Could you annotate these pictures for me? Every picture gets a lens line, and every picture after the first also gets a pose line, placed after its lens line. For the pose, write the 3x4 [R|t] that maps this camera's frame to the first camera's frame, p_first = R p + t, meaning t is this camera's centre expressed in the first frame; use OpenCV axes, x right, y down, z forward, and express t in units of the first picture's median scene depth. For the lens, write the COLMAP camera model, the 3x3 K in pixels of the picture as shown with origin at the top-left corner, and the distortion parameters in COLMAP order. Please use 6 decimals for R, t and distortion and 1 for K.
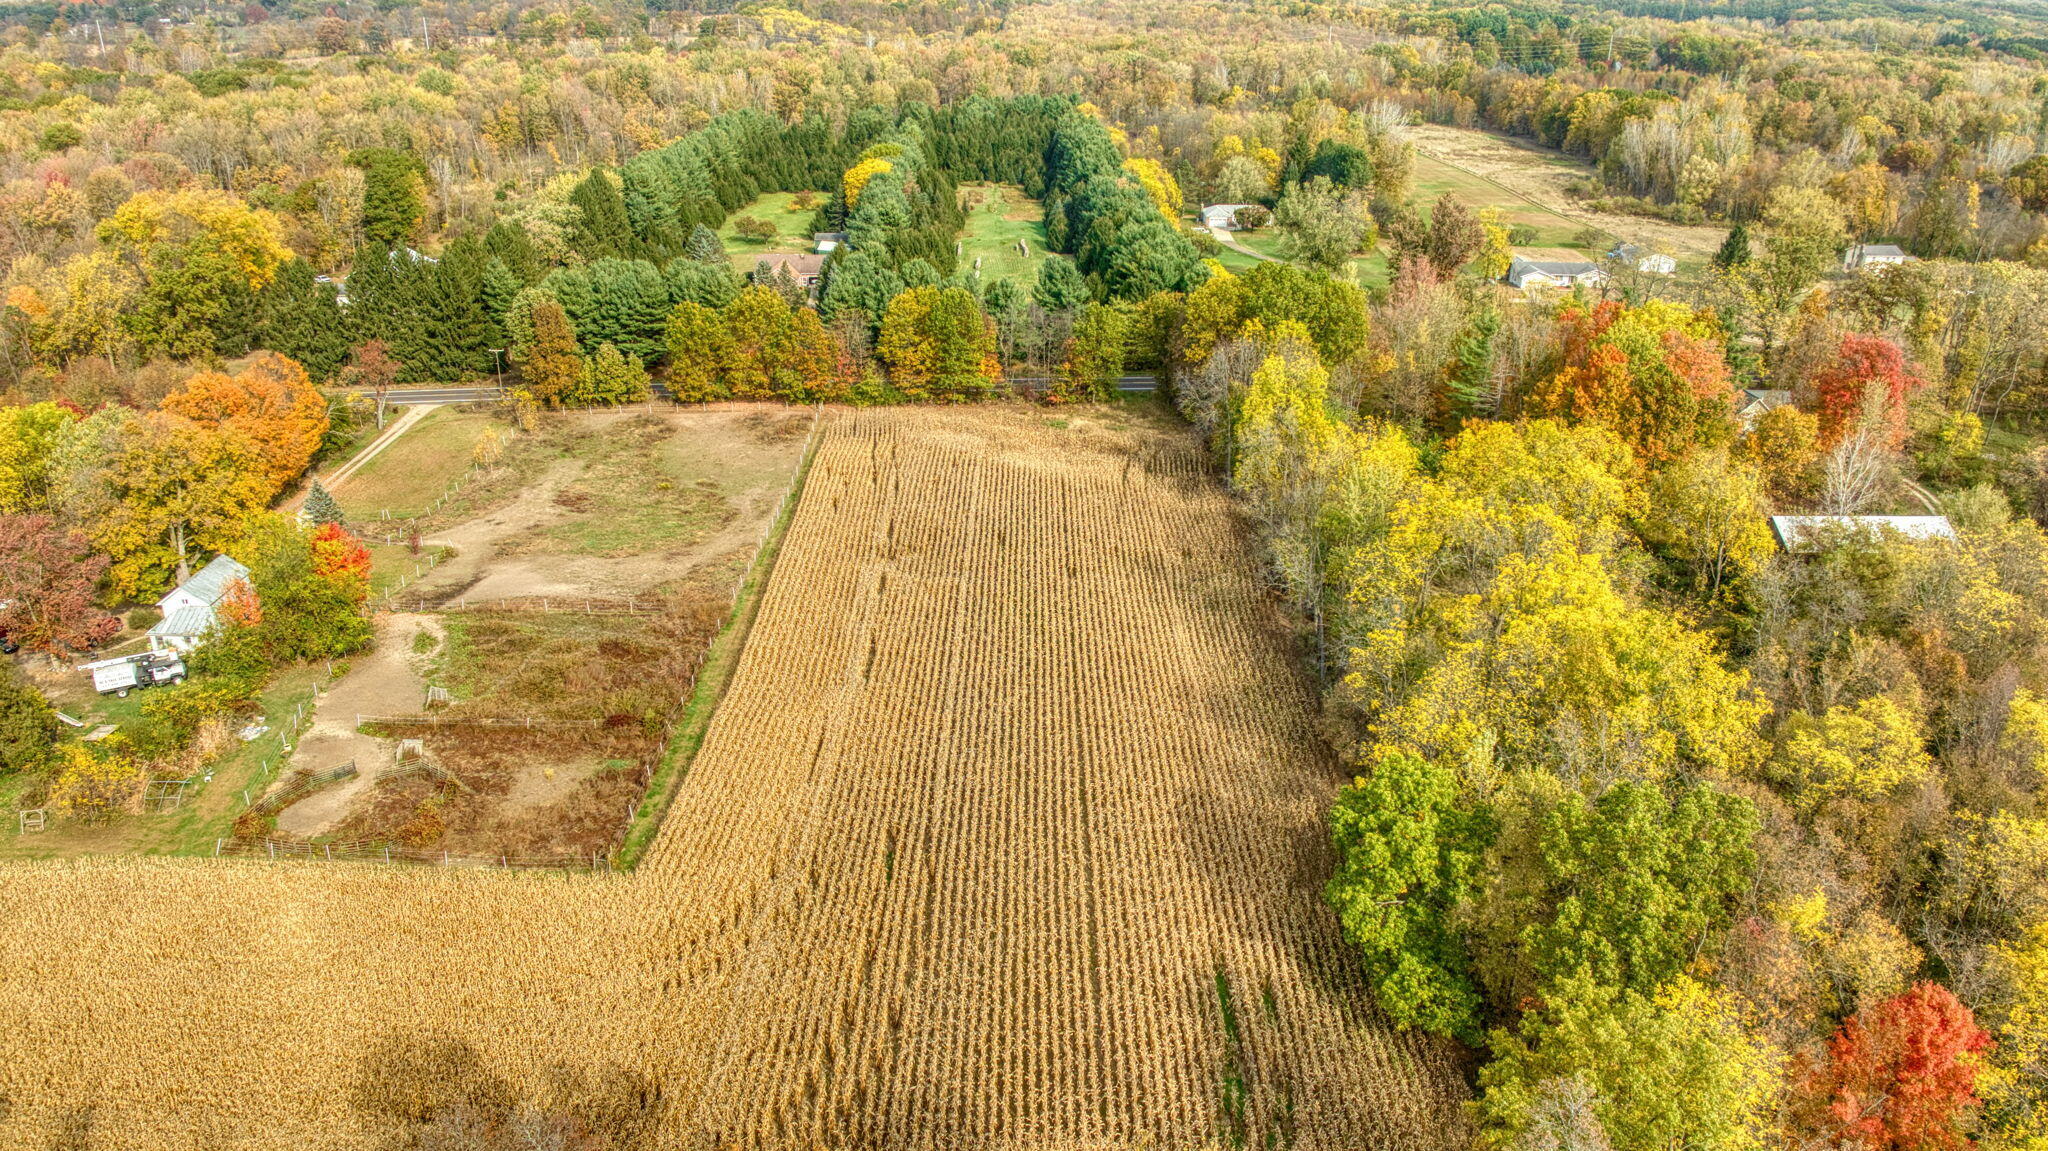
lens RADIAL K [[1463.8, 0, 994.6], [0, 1463.8, 609.4], [0, 0, 1]] dist [-0.003878, -0.060663]
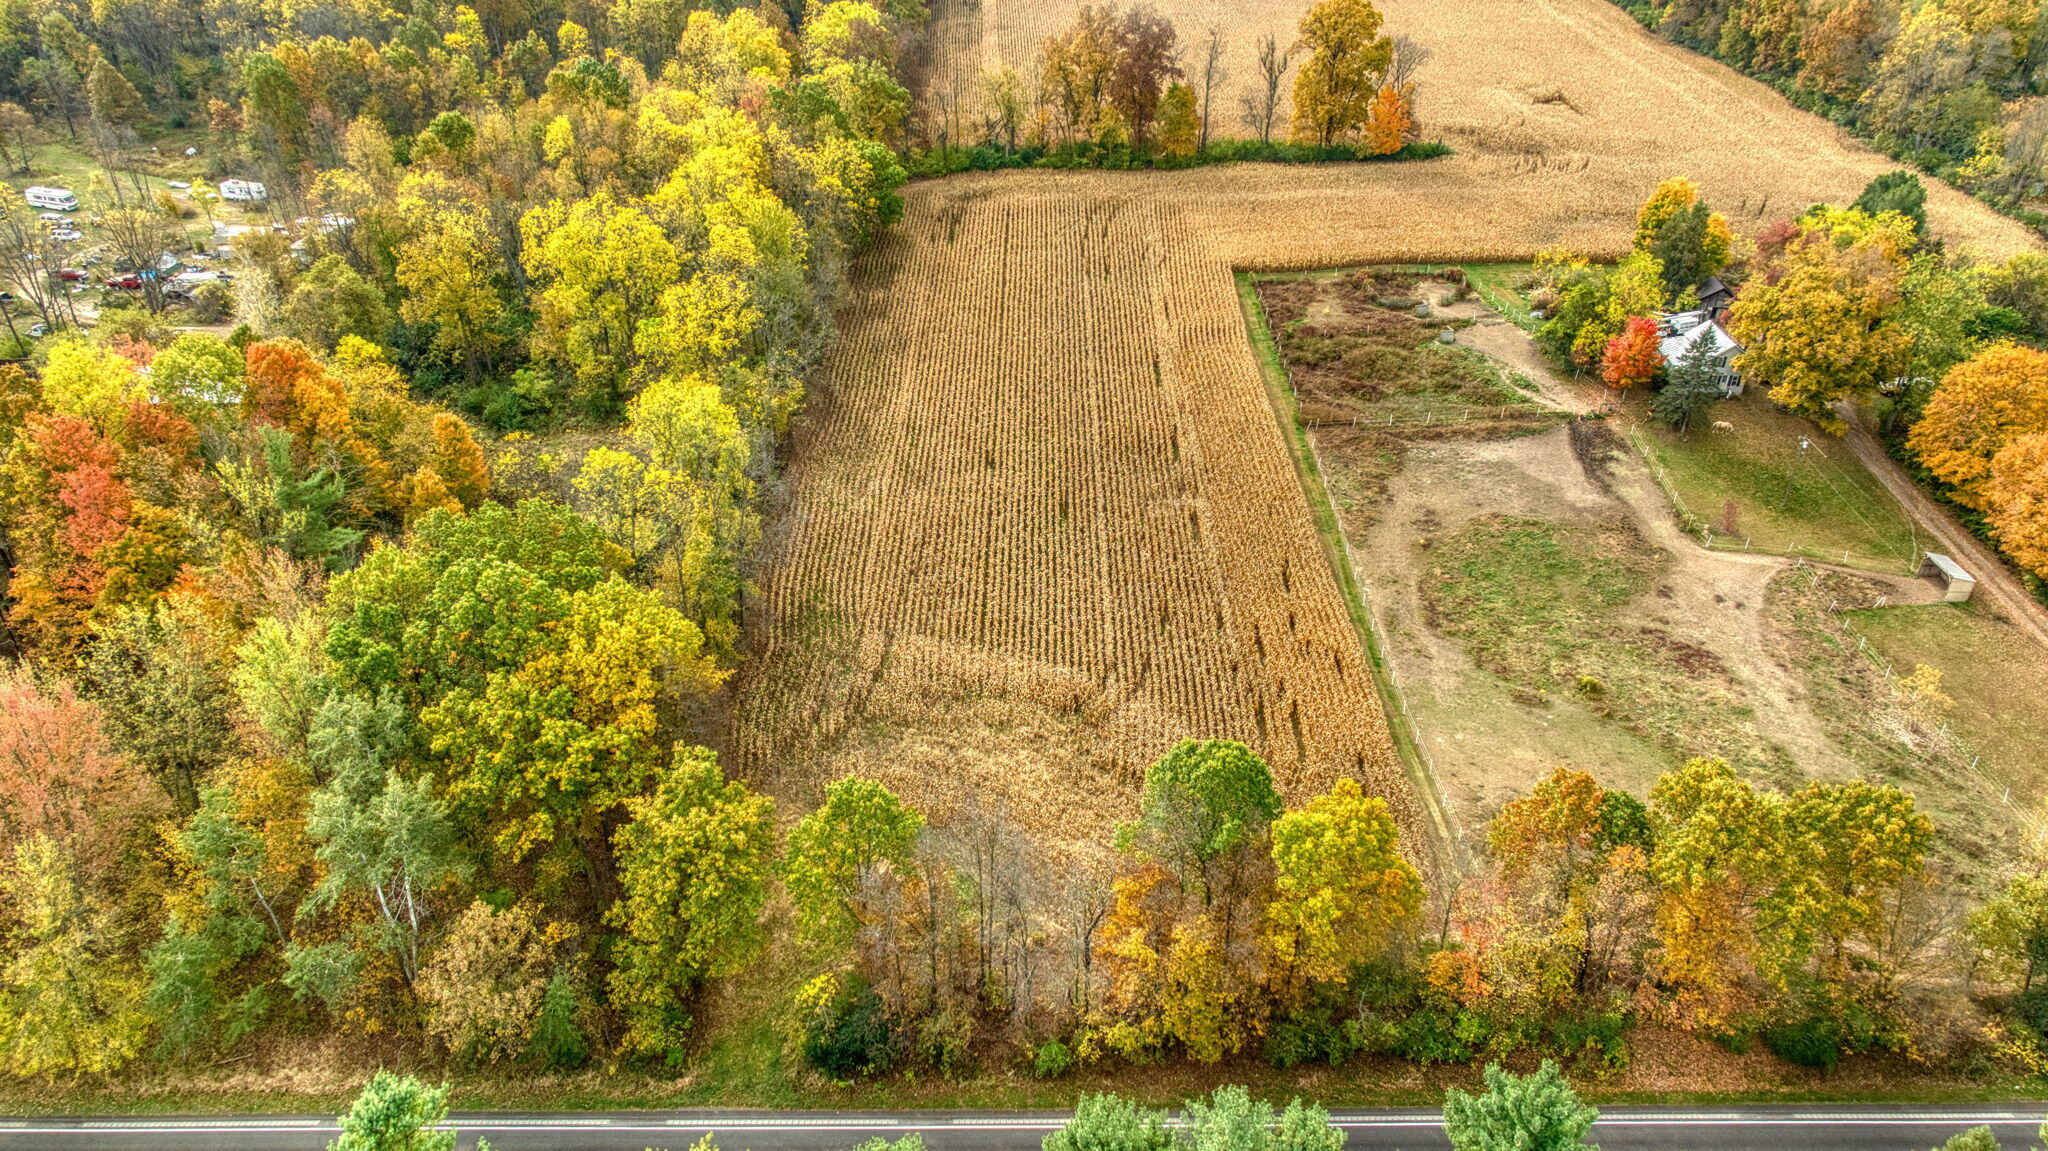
lens RADIAL K [[1434.7, 0, 1027.7], [0, 1434.7, 735.7], [0, 0, 1]] dist [-0.005961, 0.000849]
pose [[-0.999841, 0.006733, -0.016532, 0.027949], [-0.011003, 0.496814, 0.867787, -0.475745], [0.014056, 0.867831, -0.496661, 1.006981]]
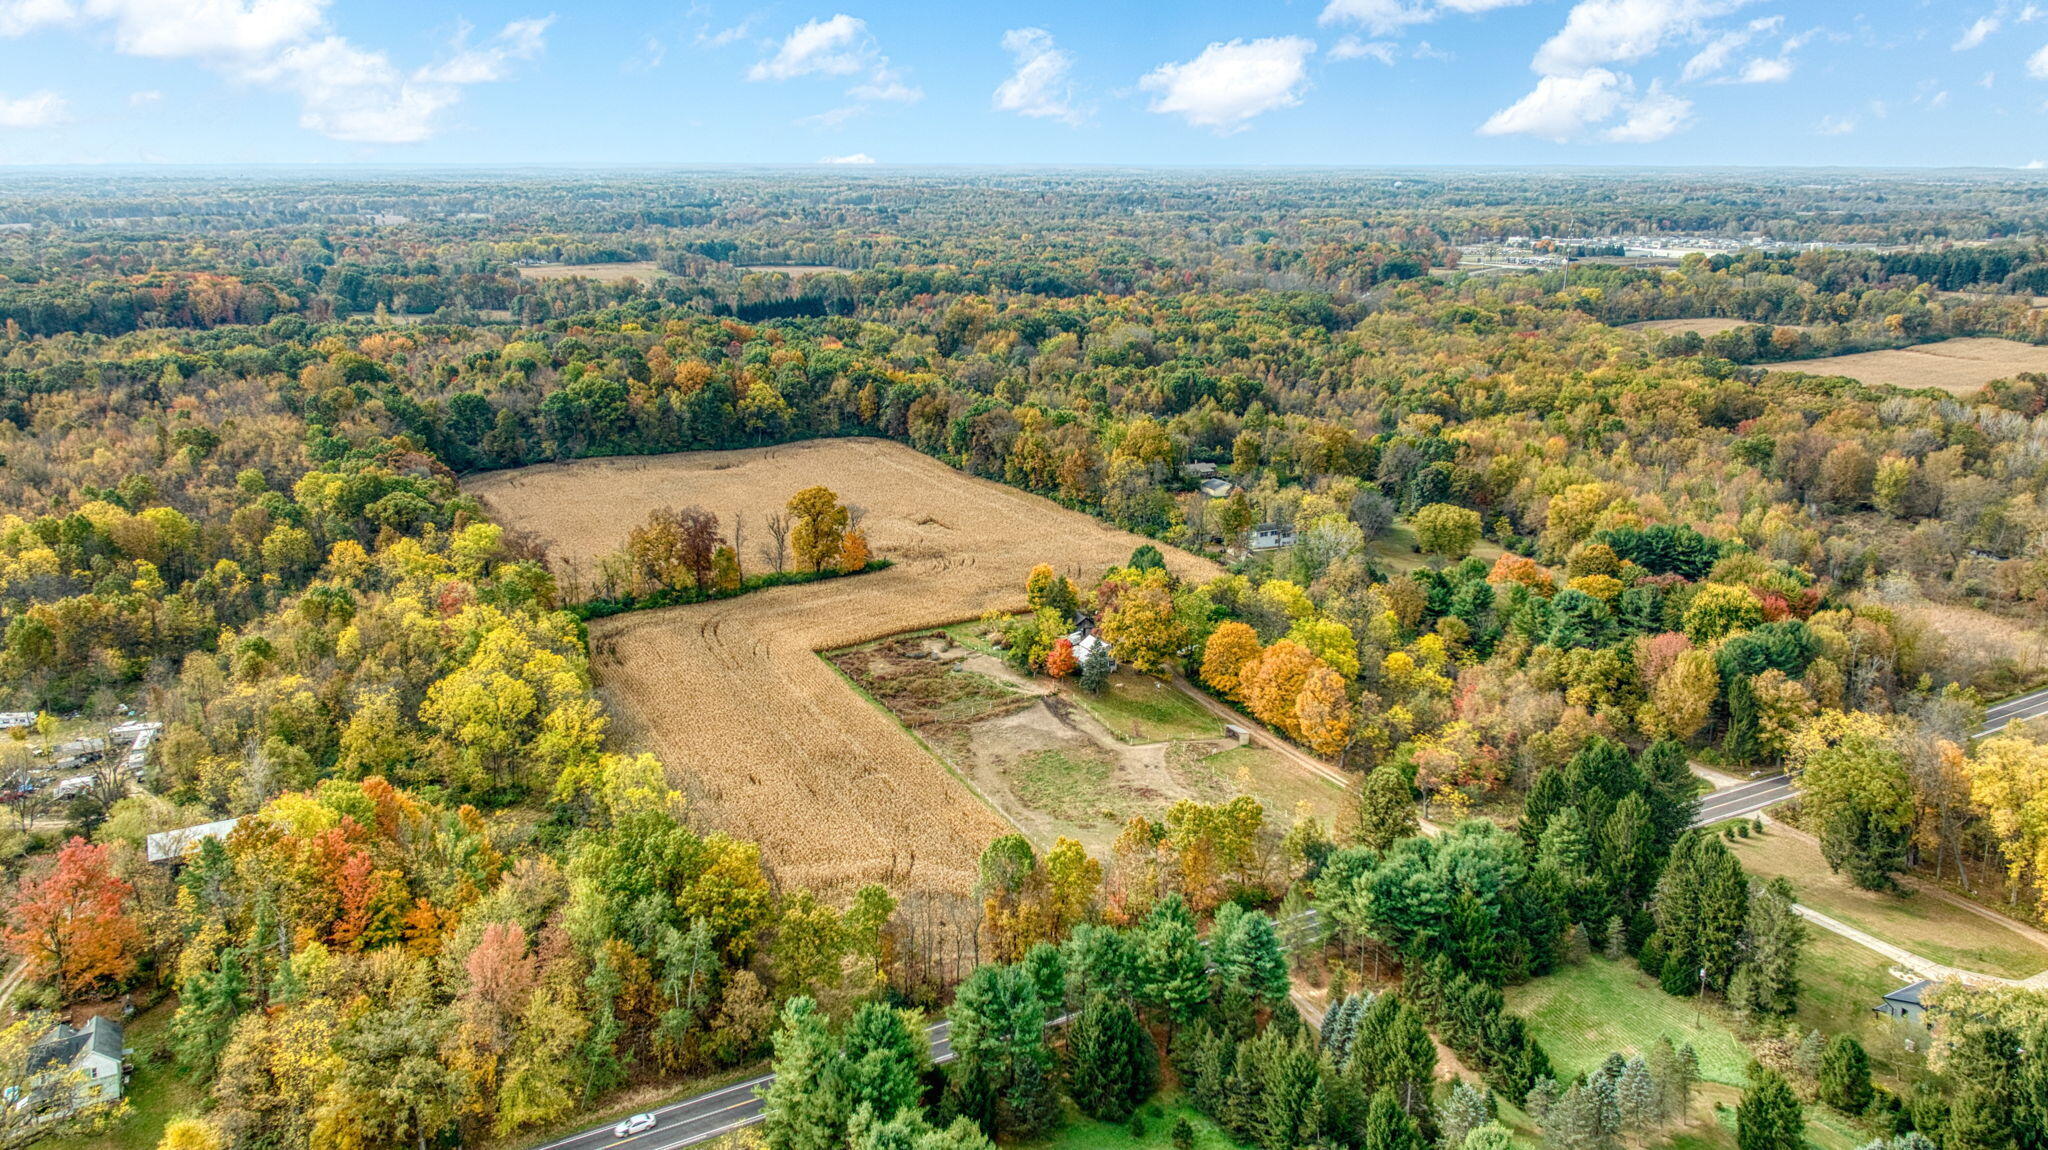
lens RADIAL K [[1469.0, 0, 1024.0], [0, 1469.0, 575.0], [0, 0, 1]] dist [-0.006631, -0.002702]
pose [[-0.871923, 0.134449, -0.470823, 0.332265], [-0.195743, 0.785674, 0.586857, -0.766650], [0.448815, 0.603855, -0.658729, 1.287105]]
